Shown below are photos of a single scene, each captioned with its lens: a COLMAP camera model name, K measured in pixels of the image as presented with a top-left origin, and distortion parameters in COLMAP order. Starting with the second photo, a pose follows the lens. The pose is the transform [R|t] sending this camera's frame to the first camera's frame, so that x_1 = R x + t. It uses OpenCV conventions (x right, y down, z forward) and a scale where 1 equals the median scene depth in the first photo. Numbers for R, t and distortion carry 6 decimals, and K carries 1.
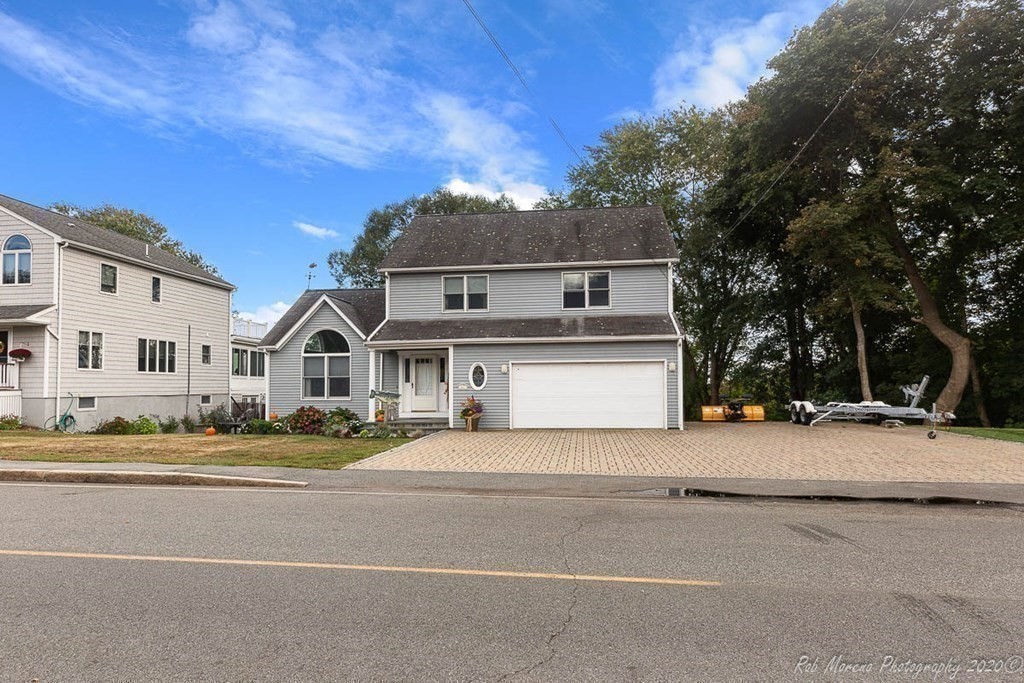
lens RADIAL K [[622.8, 0, 512.0], [0, 622.8, 341.5], [0, 0, 1]] dist [-0.000187, 0.000011]
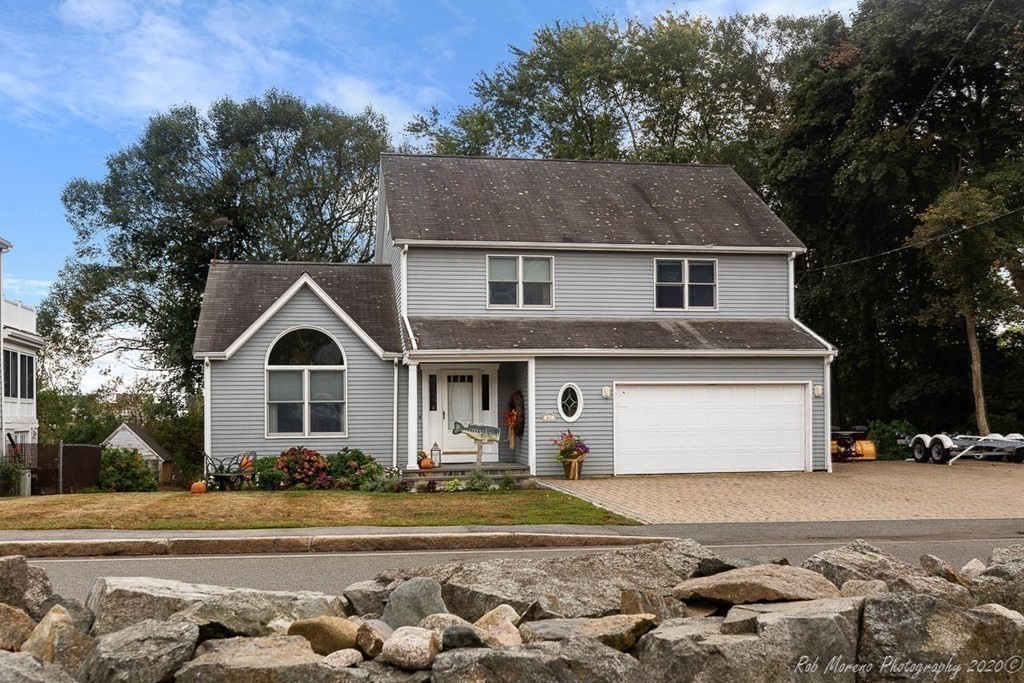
lens RADIAL K [[1051.8, 0, 512.0], [0, 1051.8, 341.5], [0, 0, 1]] dist [0.003577, 0.036391]
pose [[0.950923, 0.020461, 0.308751, -0.442945], [-0.021583, 0.999767, 0.000218, -0.010990], [-0.308674, -0.006871, 0.951143, -0.107020]]
